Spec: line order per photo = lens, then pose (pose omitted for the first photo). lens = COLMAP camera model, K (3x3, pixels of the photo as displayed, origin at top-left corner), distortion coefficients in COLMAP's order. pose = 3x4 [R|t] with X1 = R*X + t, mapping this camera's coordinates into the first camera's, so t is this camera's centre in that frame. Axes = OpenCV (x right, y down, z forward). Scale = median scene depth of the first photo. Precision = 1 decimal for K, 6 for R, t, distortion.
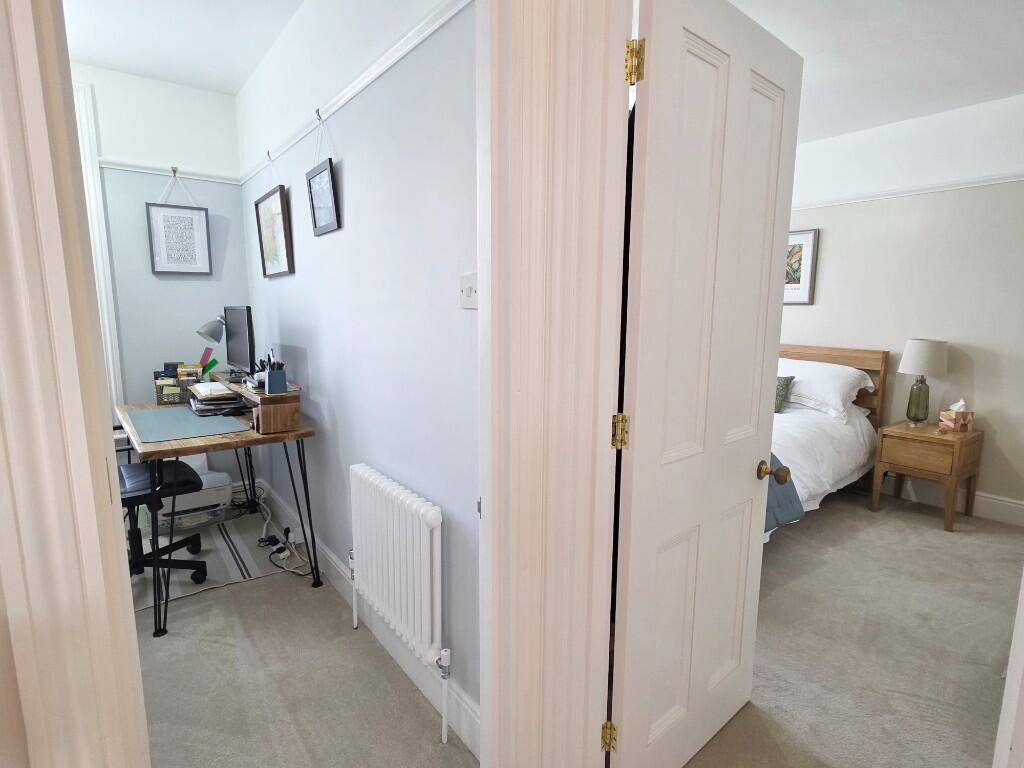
lens RADIAL K [[557.2, 0, 512.0], [0, 557.2, 384.0], [0, 0, 1]] dist [0.000424, 0.000651]
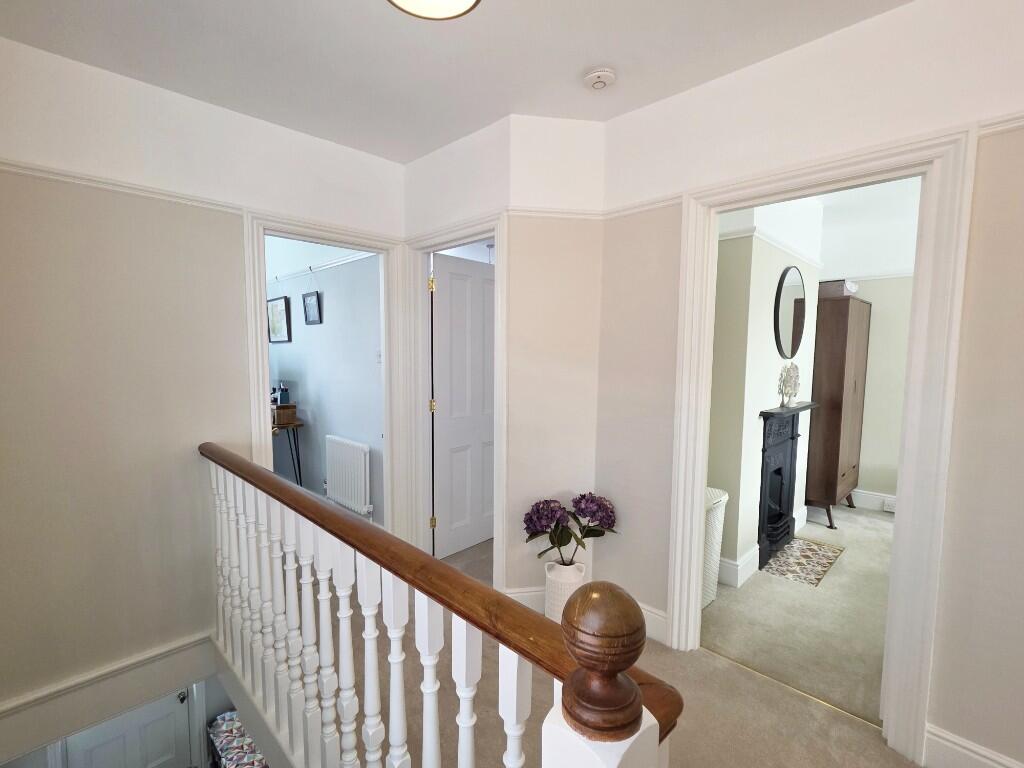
lens RADIAL K [[474.5, 0, 512.0], [0, 474.5, 384.0], [0, 0, 1]] dist [0.000885, 0.000052]
pose [[0.989430, -0.006300, 0.144878, 0.132144], [0.017601, 0.996887, -0.076857, 0.092868], [-0.143942, 0.078594, 0.986460, -0.793576]]
